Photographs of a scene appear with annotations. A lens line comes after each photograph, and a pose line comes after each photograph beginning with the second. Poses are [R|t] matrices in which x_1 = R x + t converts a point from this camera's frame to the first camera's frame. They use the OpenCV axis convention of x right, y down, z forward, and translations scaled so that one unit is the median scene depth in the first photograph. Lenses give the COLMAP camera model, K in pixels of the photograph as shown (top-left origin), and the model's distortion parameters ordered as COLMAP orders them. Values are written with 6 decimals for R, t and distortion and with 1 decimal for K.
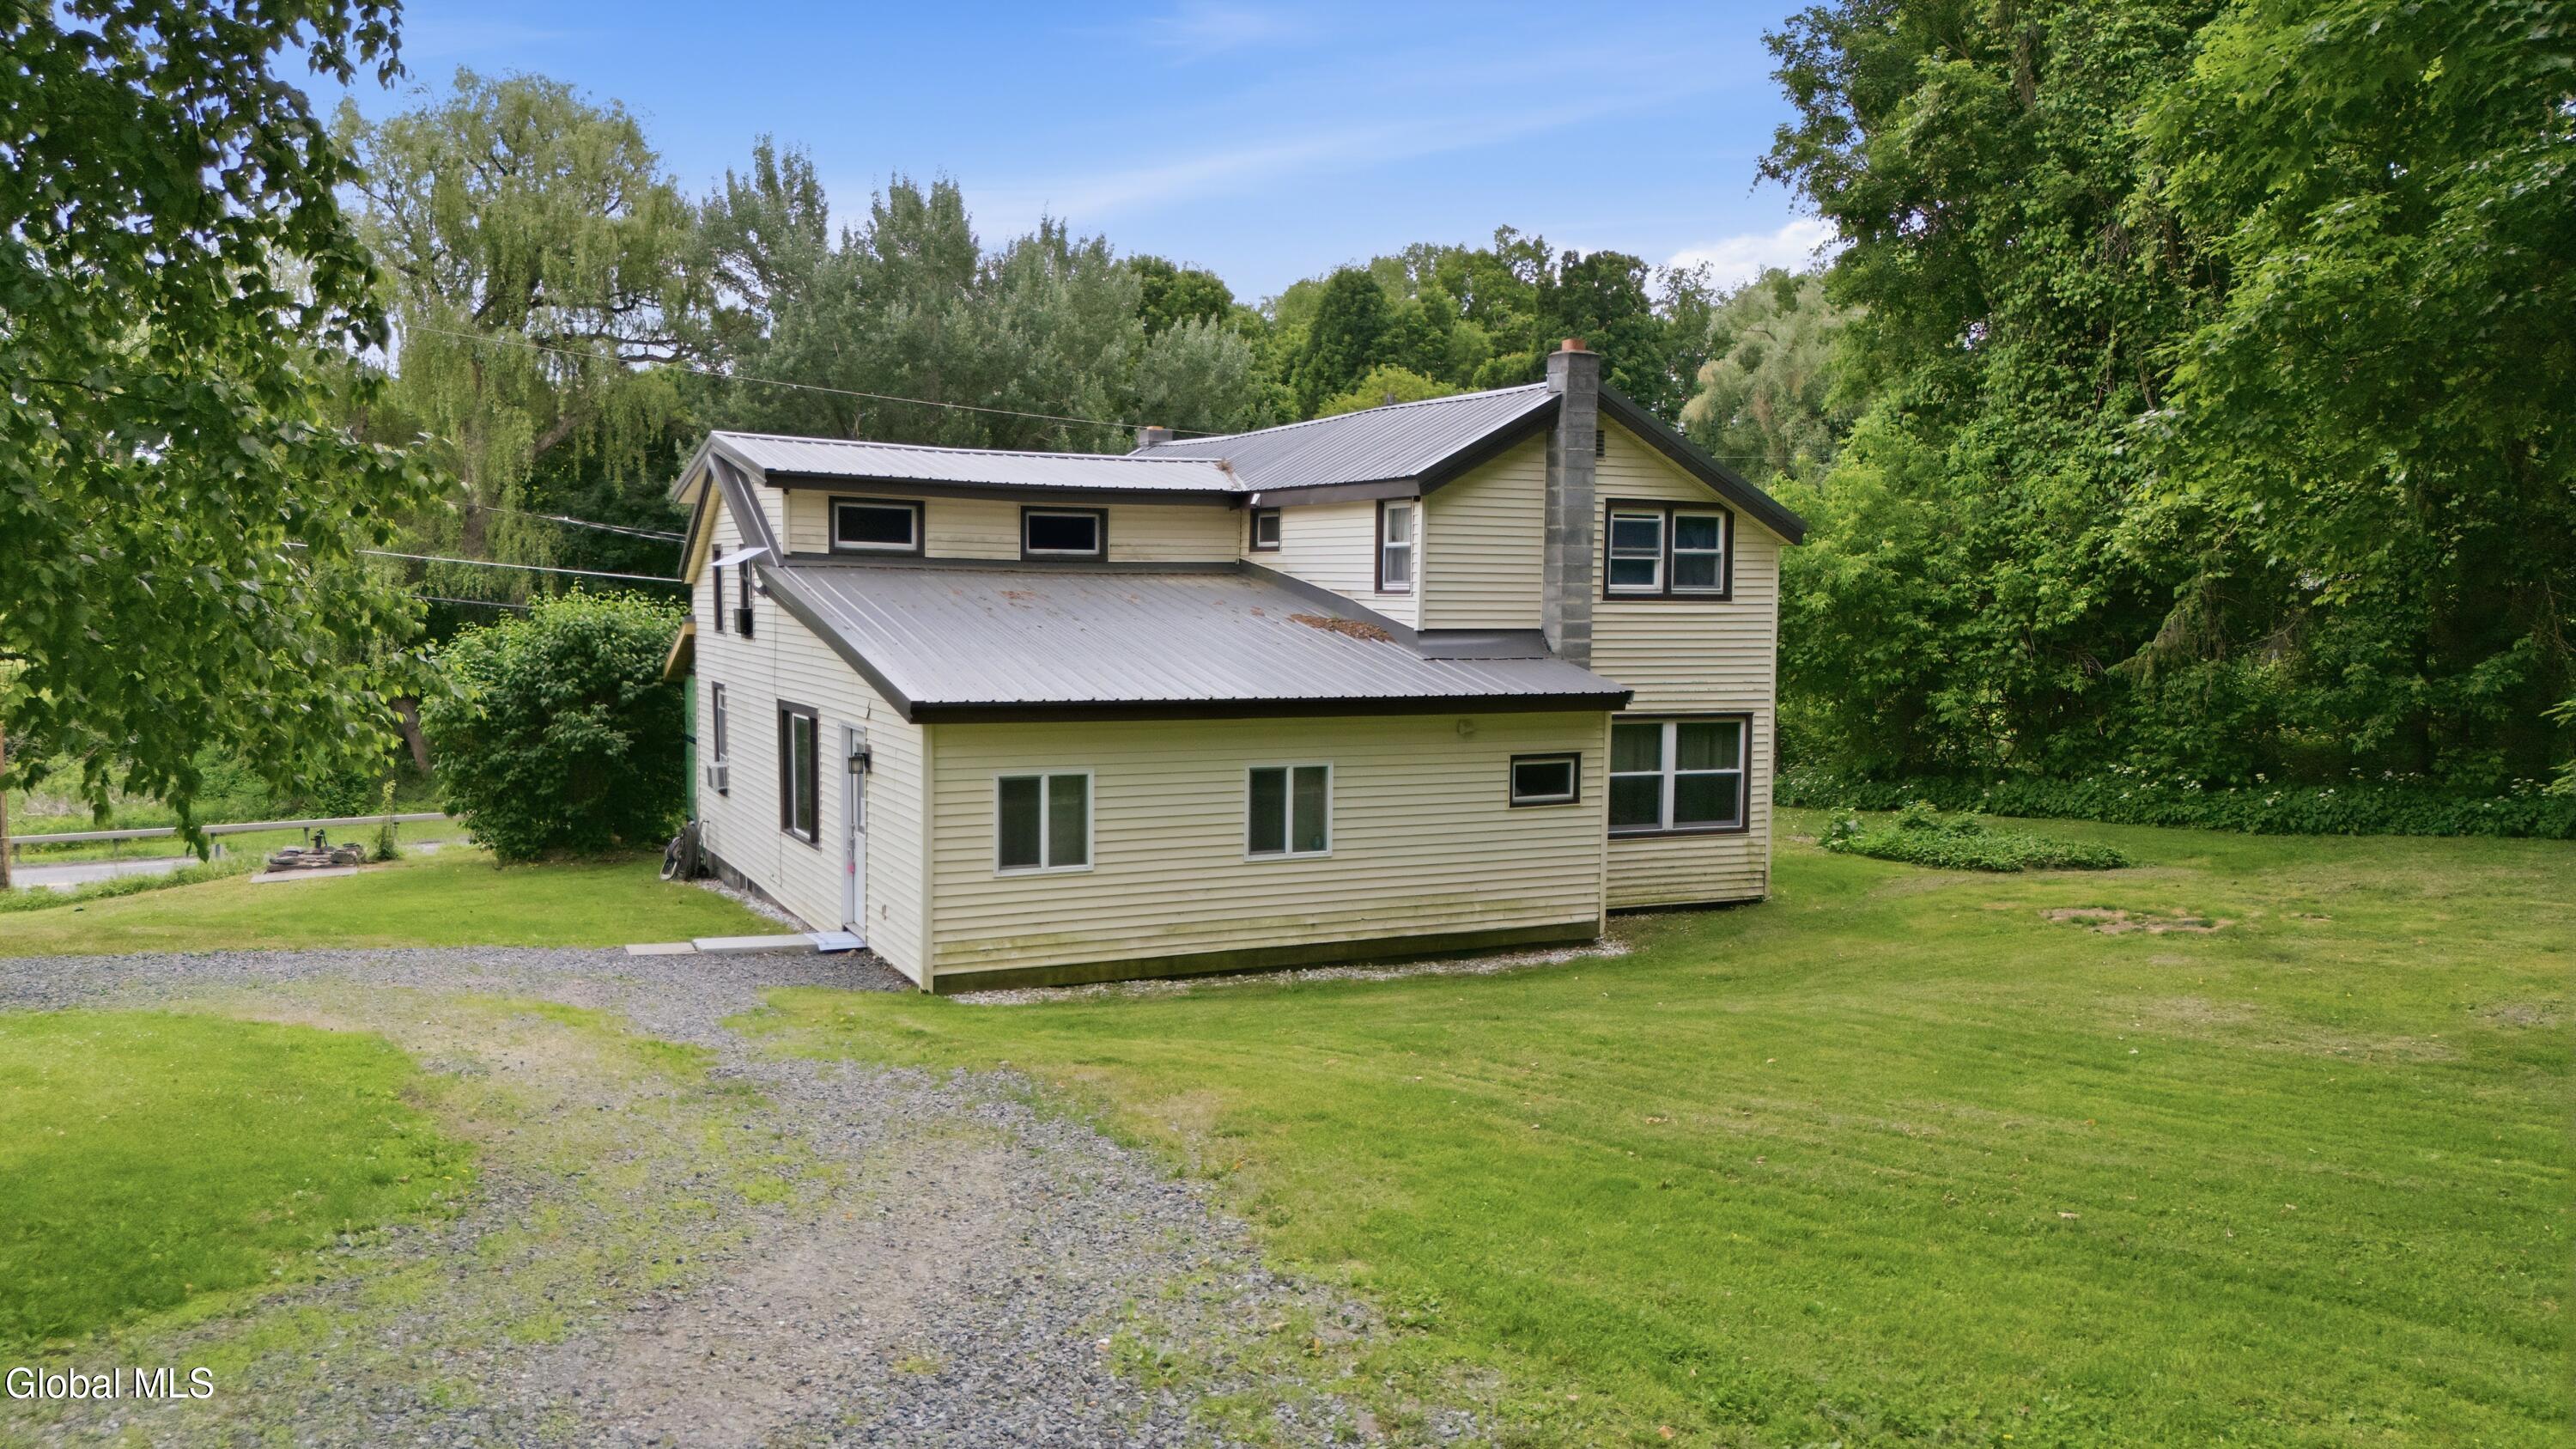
lens RADIAL K [[1891.4, 0, 1300.2], [0, 1891.4, 722.4], [0, 0, 1]] dist [0.083776, -0.106341]
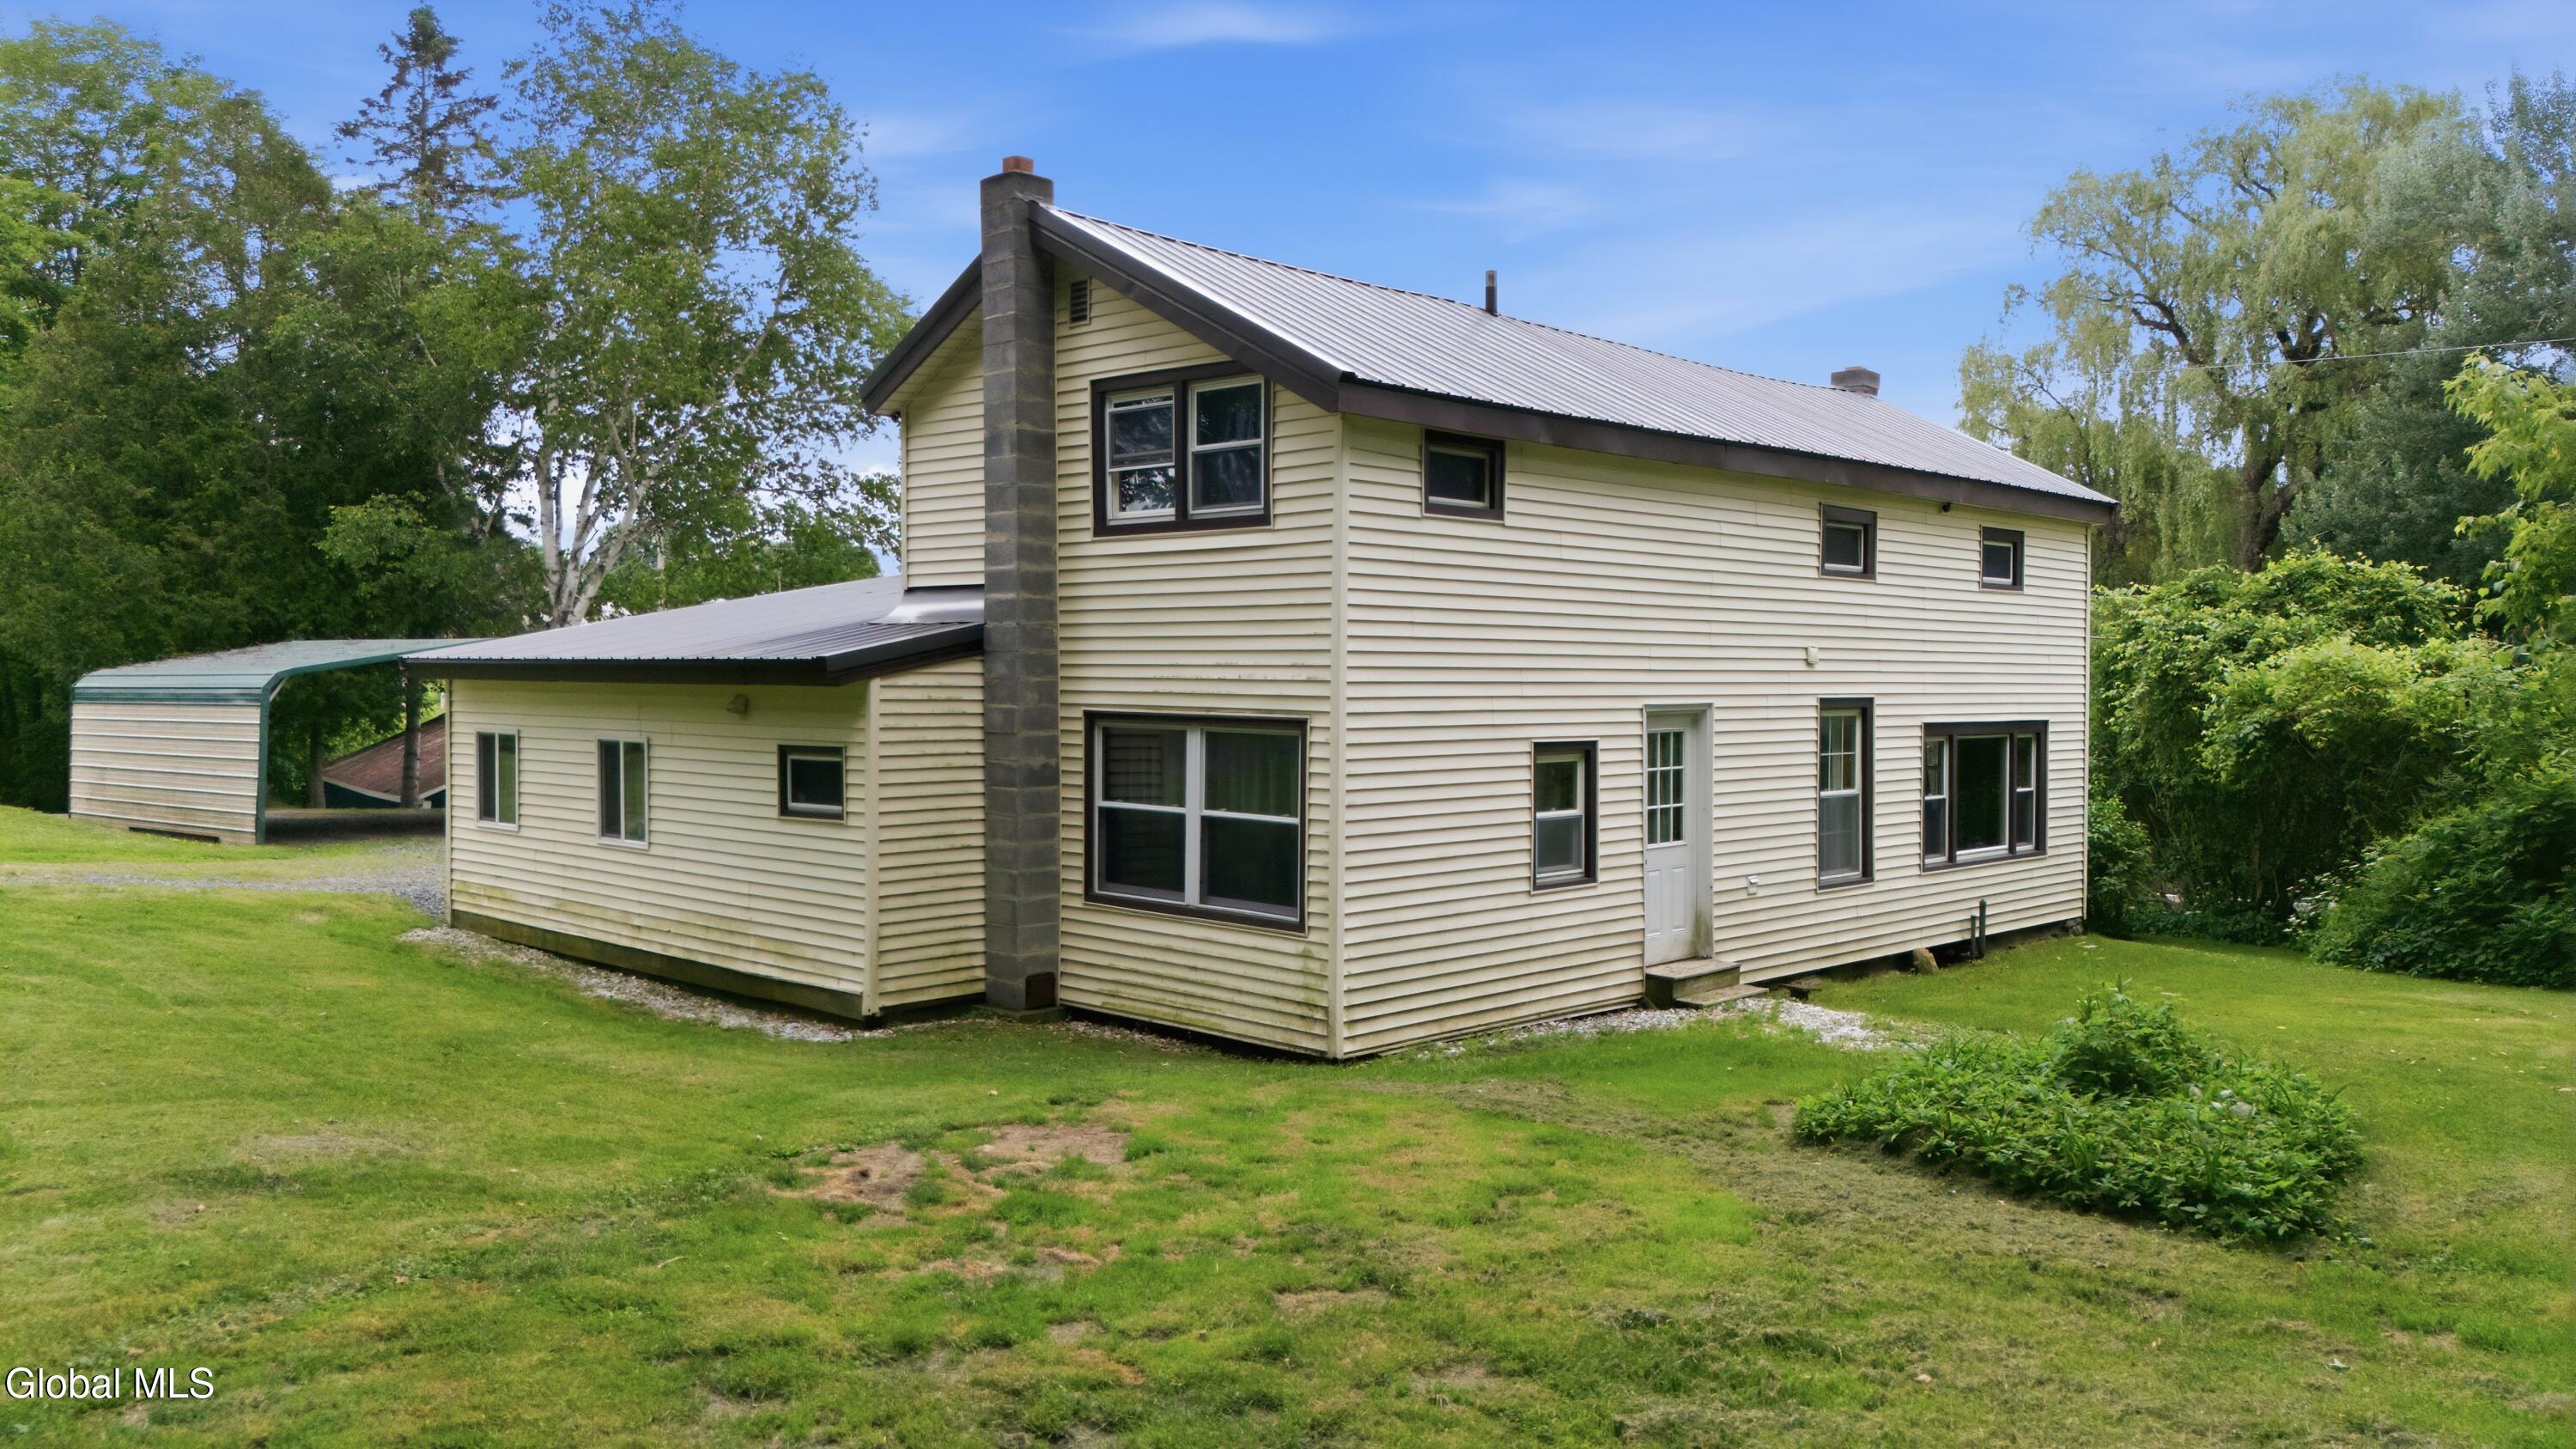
lens RADIAL K [[1891.4, 0, 1300.2], [0, 1891.4, 722.4], [0, 0, 1]] dist [0.083776, -0.106341]
pose [[0.339164, 0.013345, -0.940633, 0.773467], [-0.069795, 0.997501, -0.011014, 0.002046], [0.938135, 0.069387, 0.339248, 0.817653]]
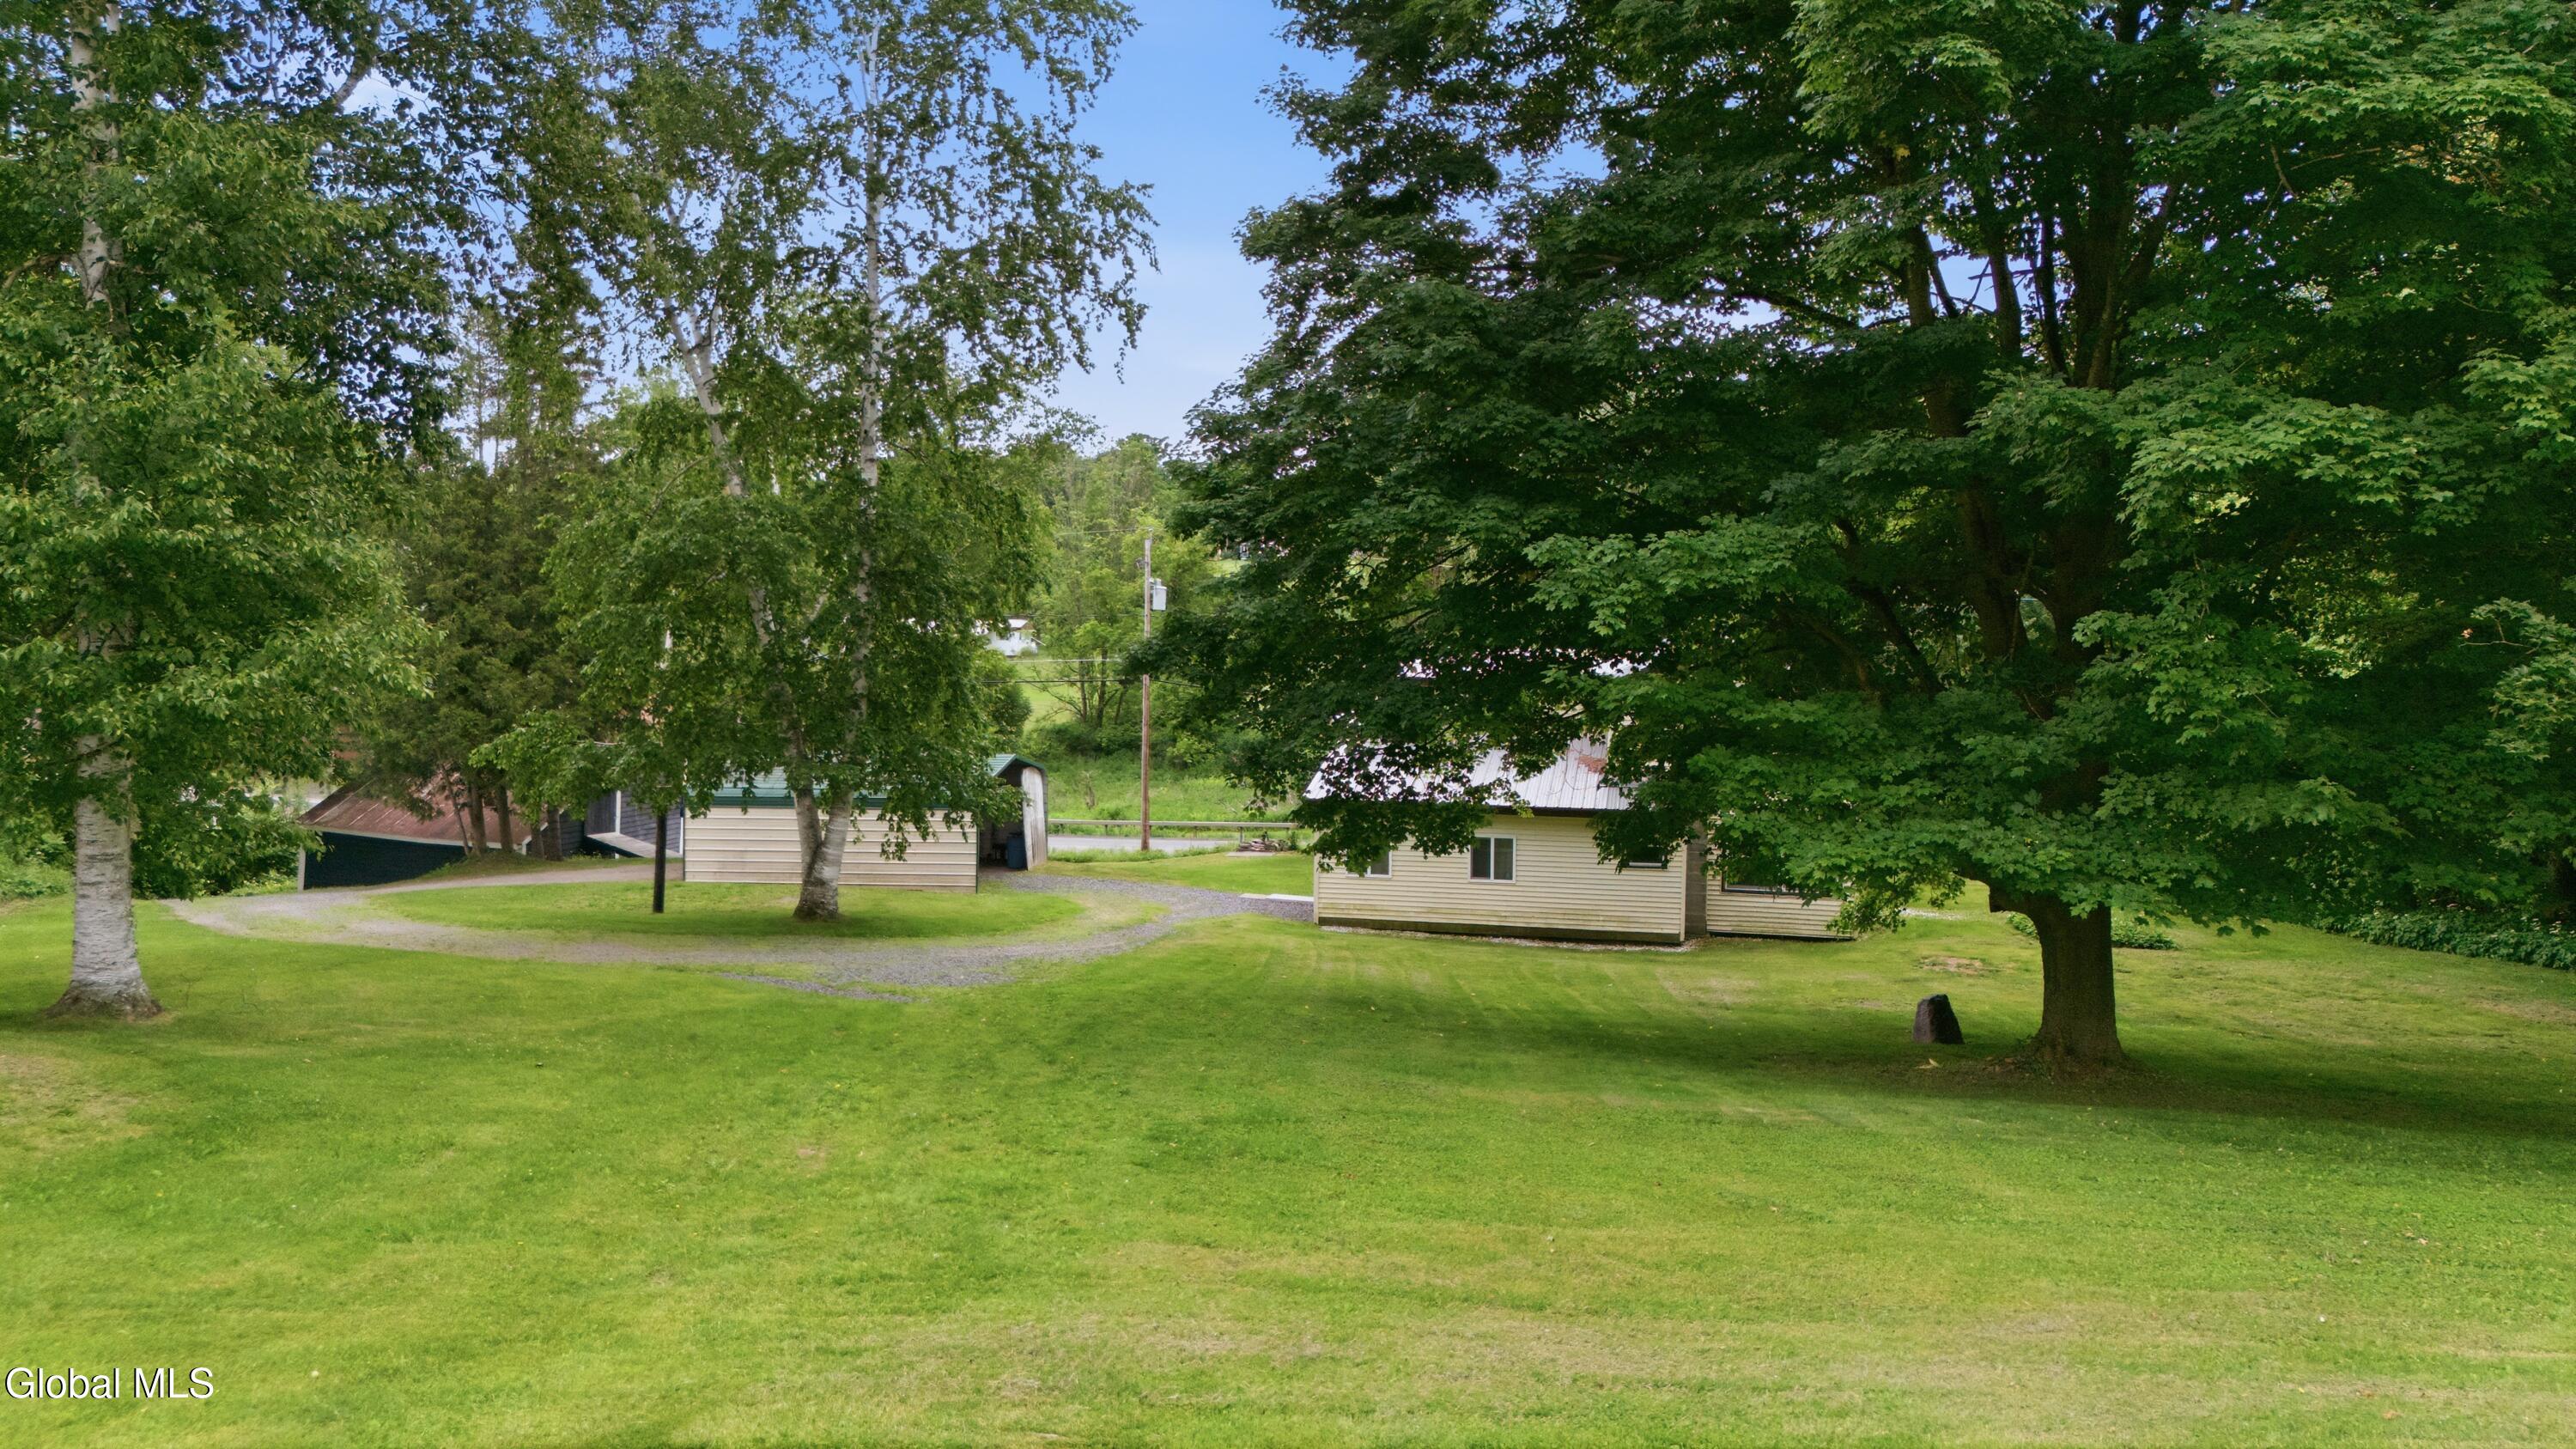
lens RADIAL K [[1891.4, 0, 1300.2], [0, 1891.4, 722.4], [0, 0, 1]] dist [0.083776, -0.106341]
pose [[0.793094, 0.038392, -0.607888, 0.911591], [-0.044724, 0.998988, 0.004741, -0.086606], [0.607455, 0.023427, 0.794009, -0.649522]]
